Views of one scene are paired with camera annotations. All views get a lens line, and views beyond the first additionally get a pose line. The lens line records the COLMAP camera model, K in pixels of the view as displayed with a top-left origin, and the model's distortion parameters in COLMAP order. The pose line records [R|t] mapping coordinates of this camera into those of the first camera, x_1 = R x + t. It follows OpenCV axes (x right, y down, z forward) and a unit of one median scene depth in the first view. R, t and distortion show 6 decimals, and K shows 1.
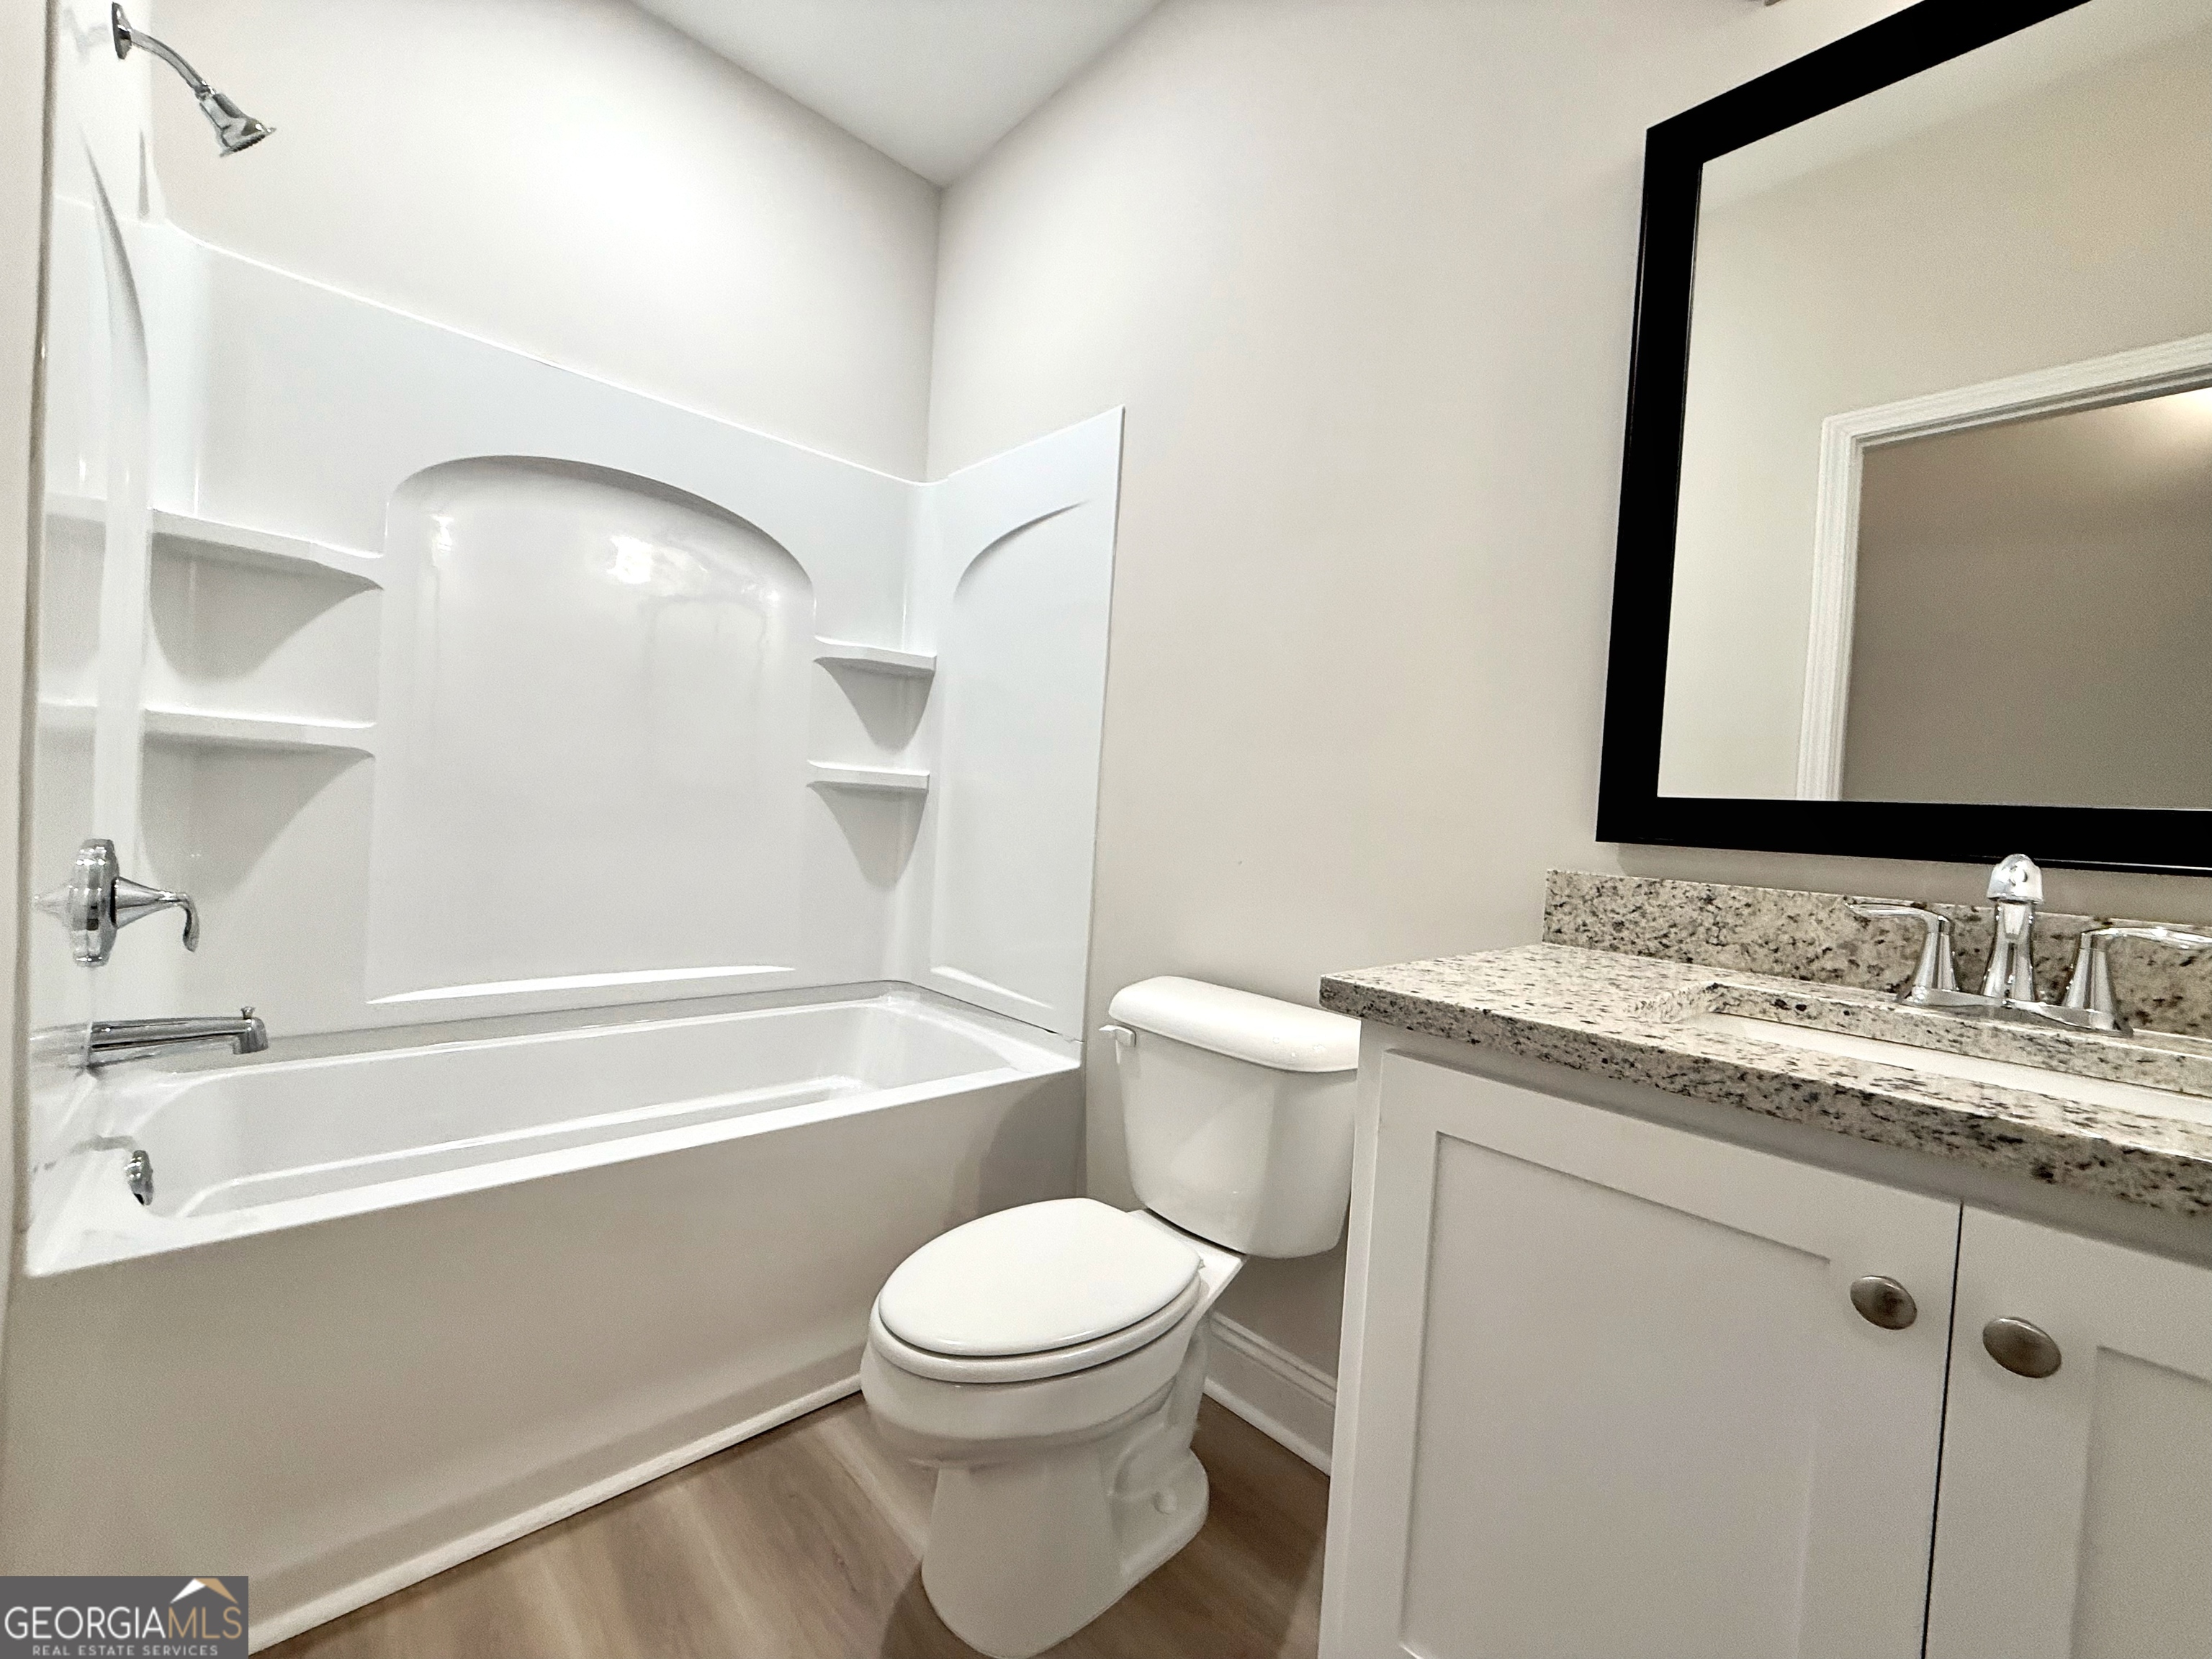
lens RADIAL K [[882.3, 0, 1099.9], [0, 882.3, 825.7], [0, 0, 1]] dist [-0.000458, 0.000352]
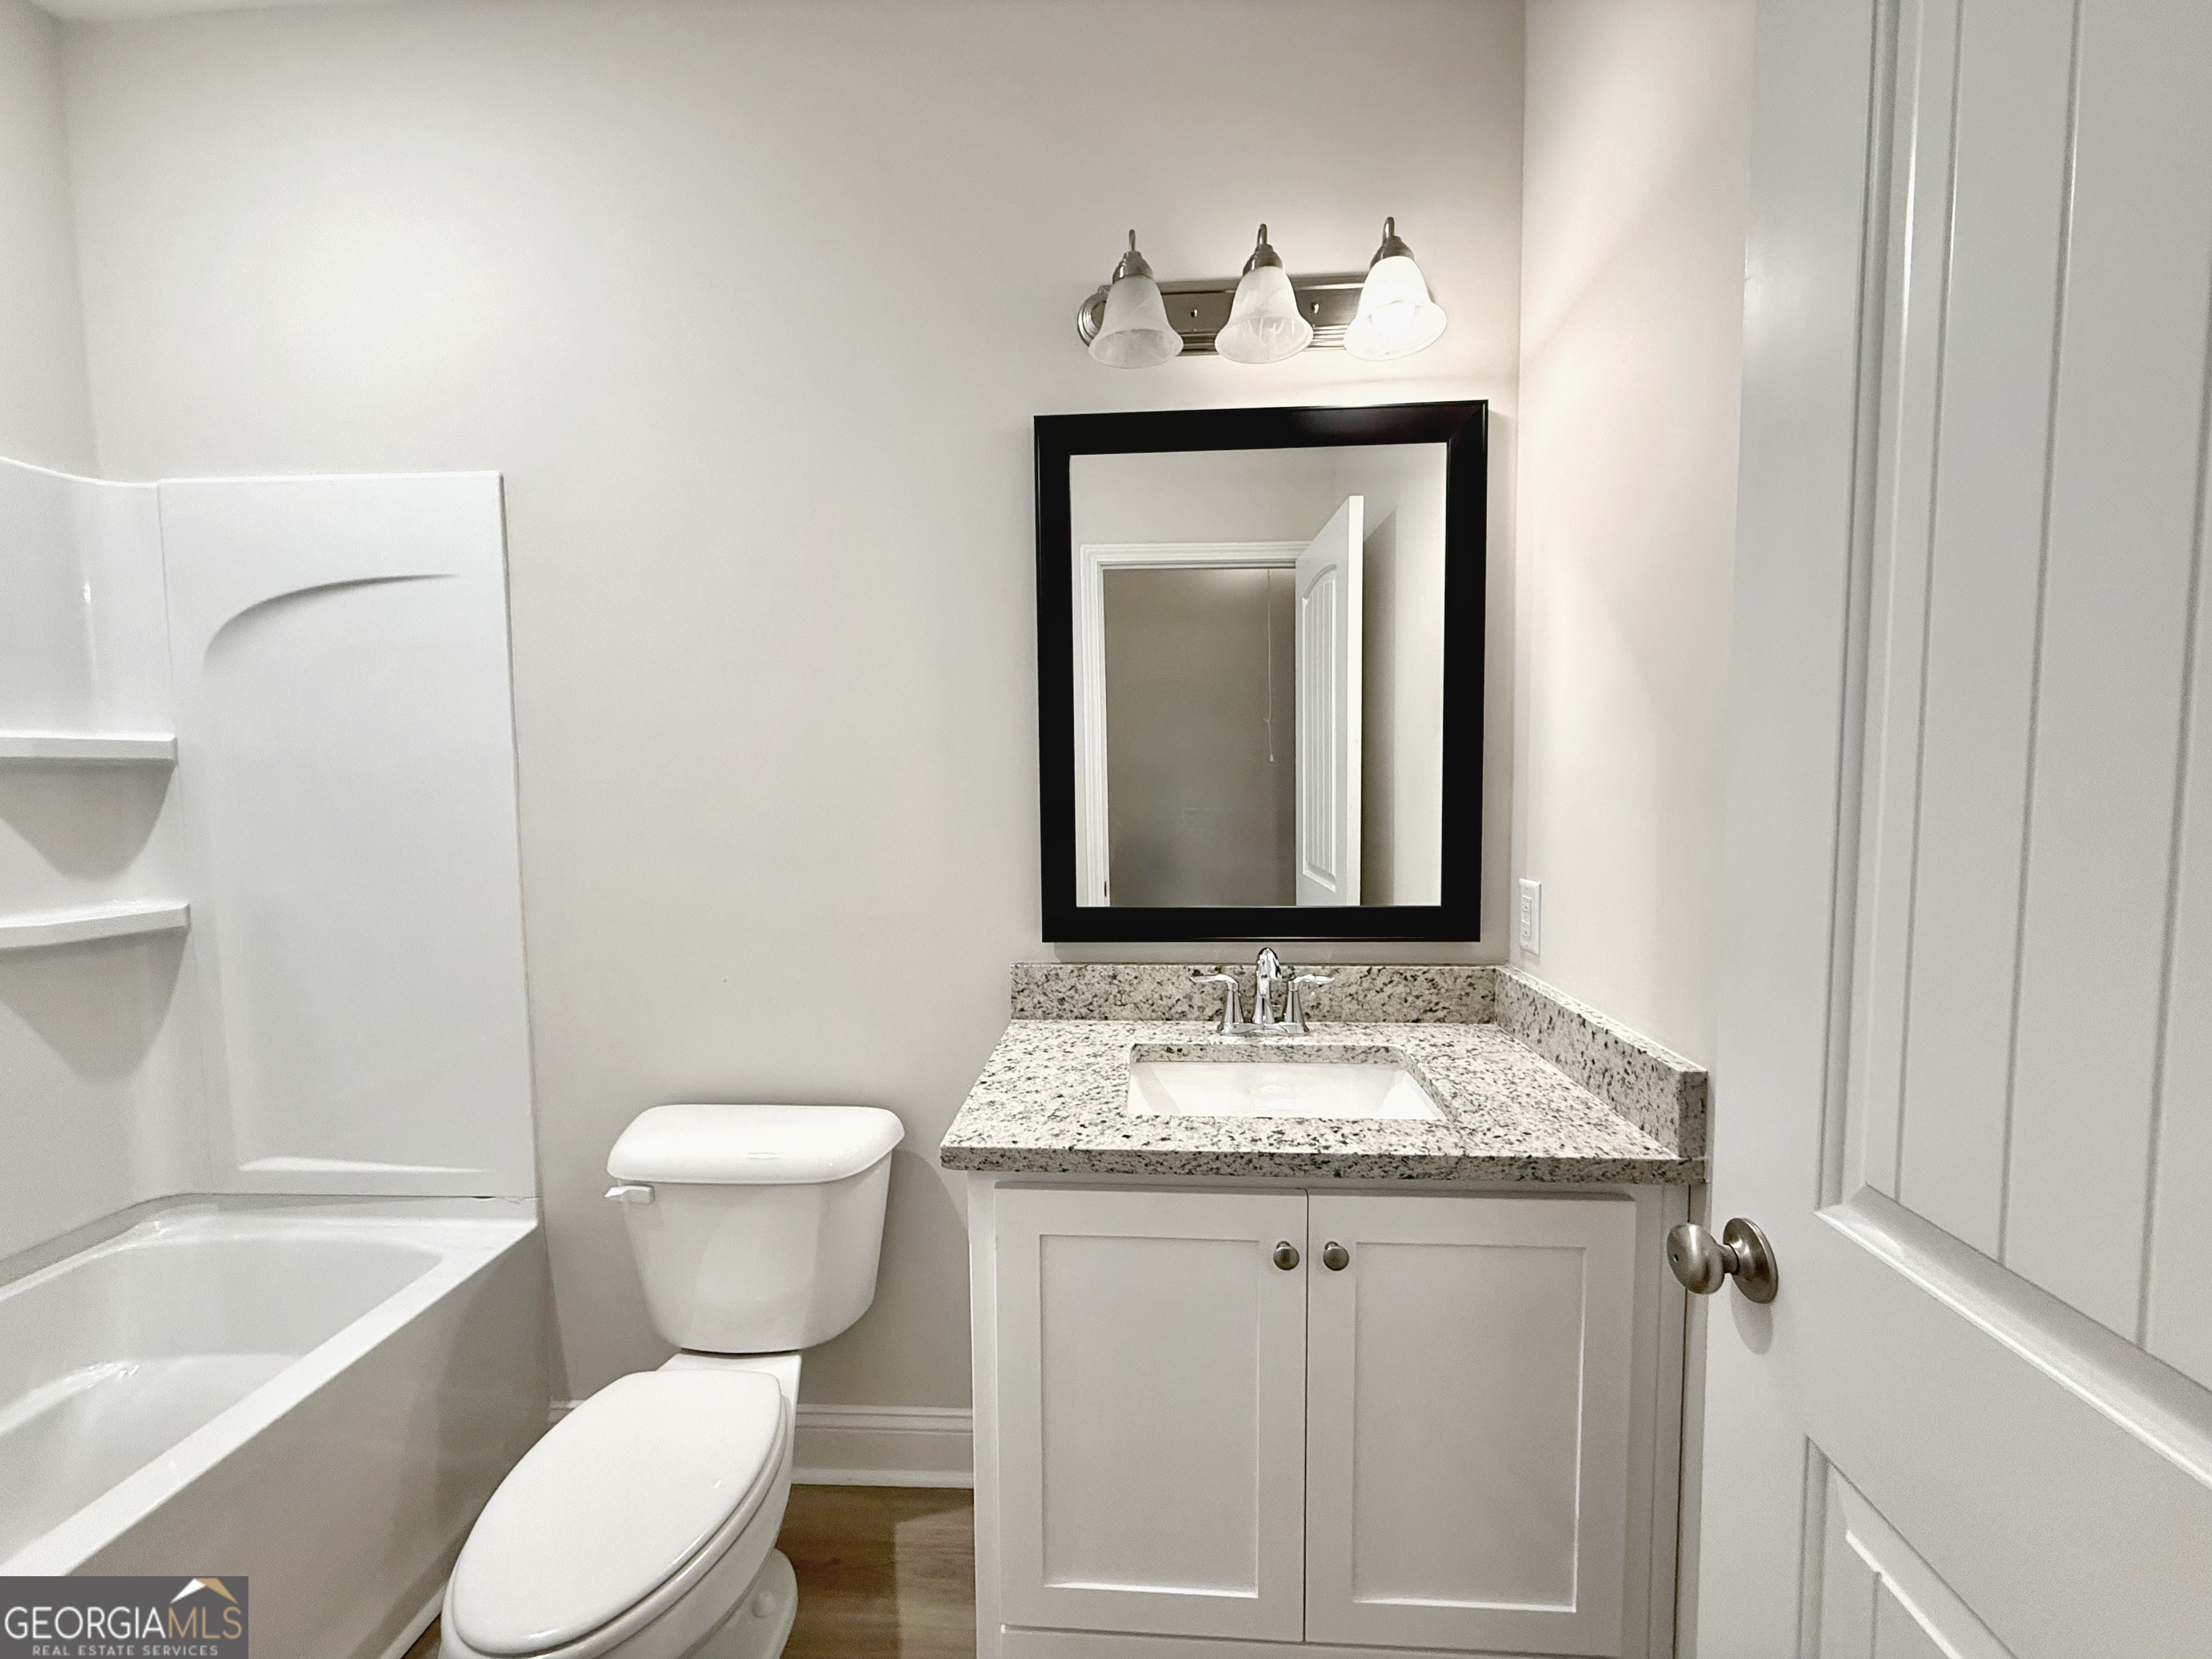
lens RADIAL K [[868.8, 0, 1105.1], [0, 868.8, 836.6], [0, 0, 1]] dist [-0.001518, 0.000372]
pose [[0.721554, -0.111646, 0.683297, -0.279658], [0.067971, 0.993568, 0.090565, -0.269417], [-0.689013, -0.018903, 0.724502, -0.043694]]
